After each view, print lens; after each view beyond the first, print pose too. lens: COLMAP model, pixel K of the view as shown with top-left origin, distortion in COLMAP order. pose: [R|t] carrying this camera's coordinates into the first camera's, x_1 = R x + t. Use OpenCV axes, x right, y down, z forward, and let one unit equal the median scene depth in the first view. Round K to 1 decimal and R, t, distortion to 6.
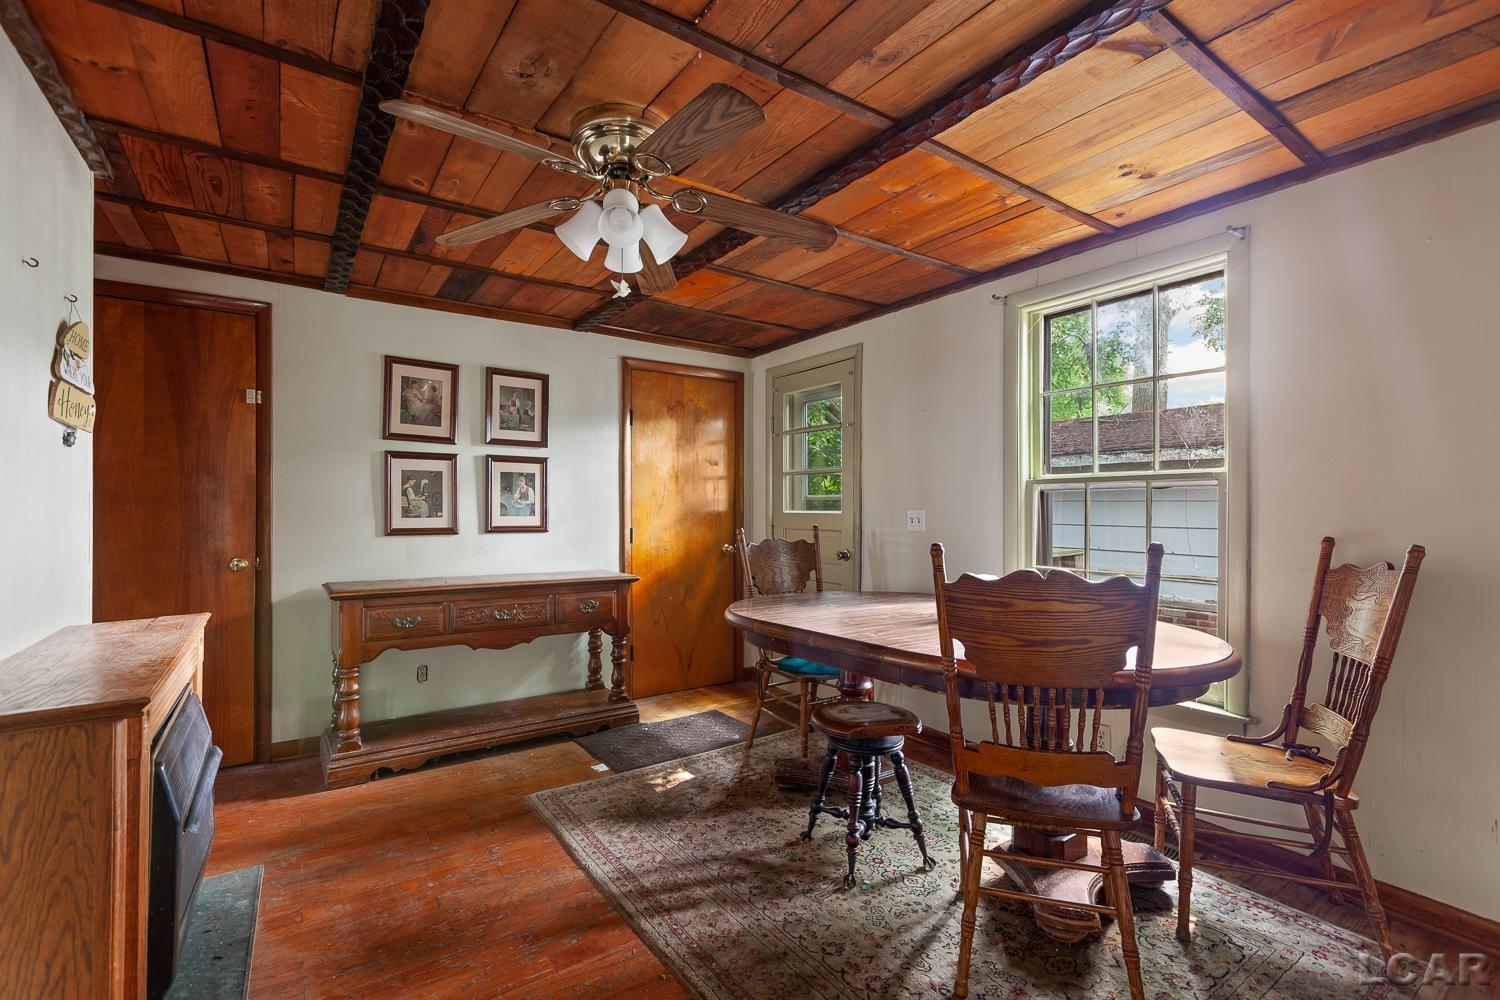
lens RADIAL K [[667.1, 0, 745.1], [0, 667.1, 507.6], [0, 0, 1]] dist [0.003498, 0.000512]
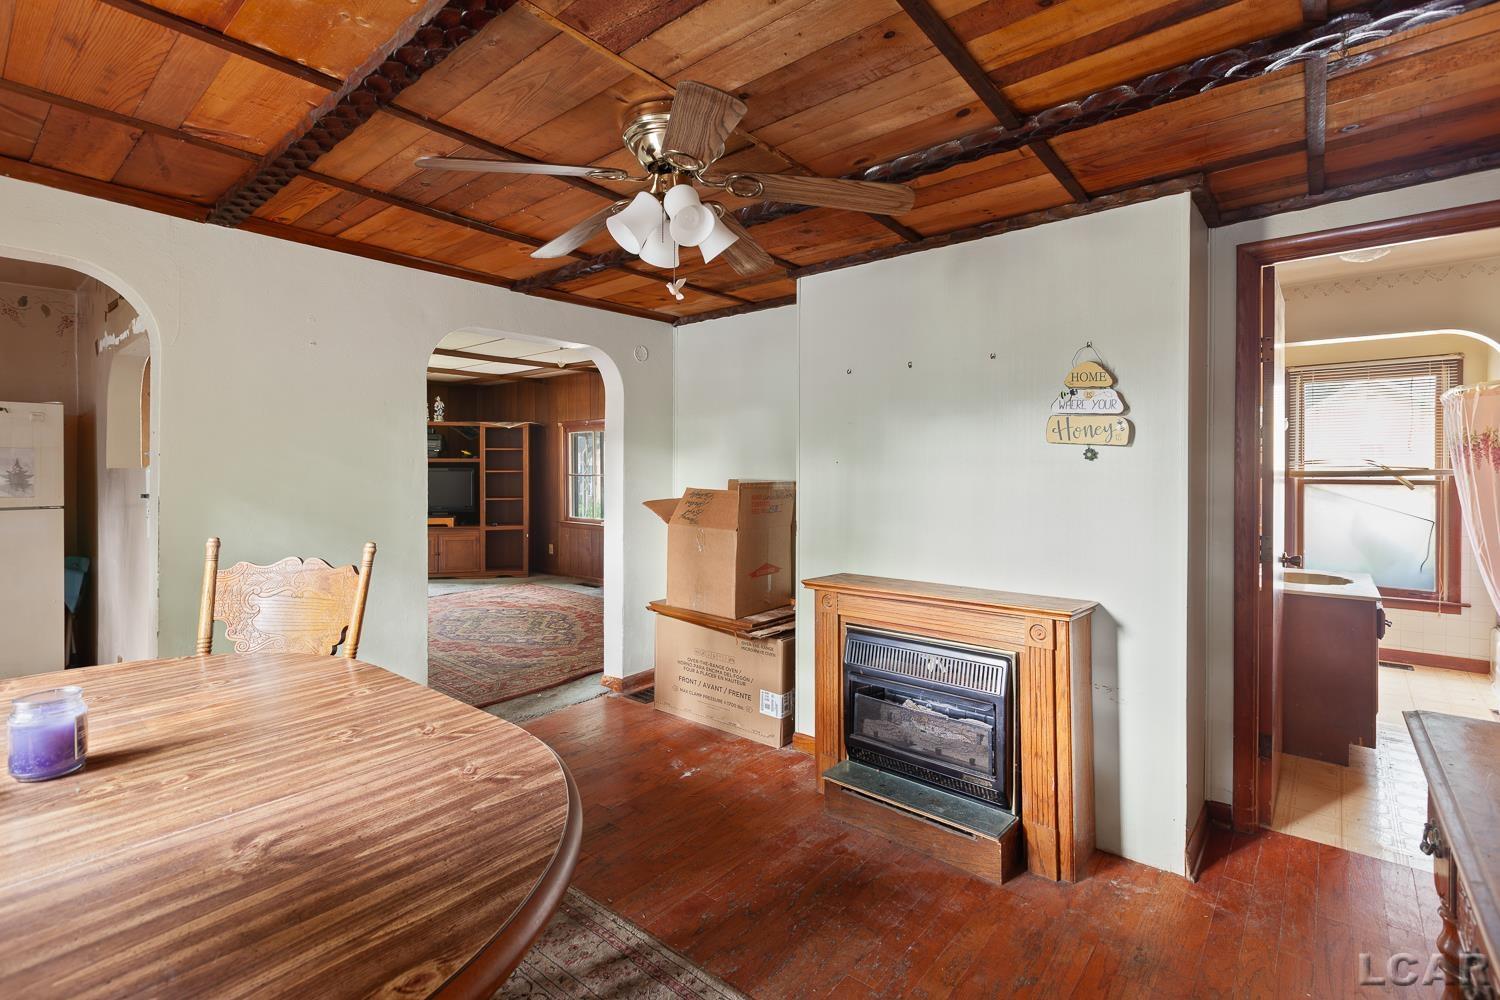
lens RADIAL K [[681.8, 0, 745.8], [0, 681.8, 478.1], [0, 0, 1]] dist [0.000940, -0.000071]
pose [[-0.963257, -0.002265, -0.268571, -0.012496], [-0.004997, 0.999943, 0.009488, -0.036609], [0.268534, 0.010481, -0.963213, 1.093491]]
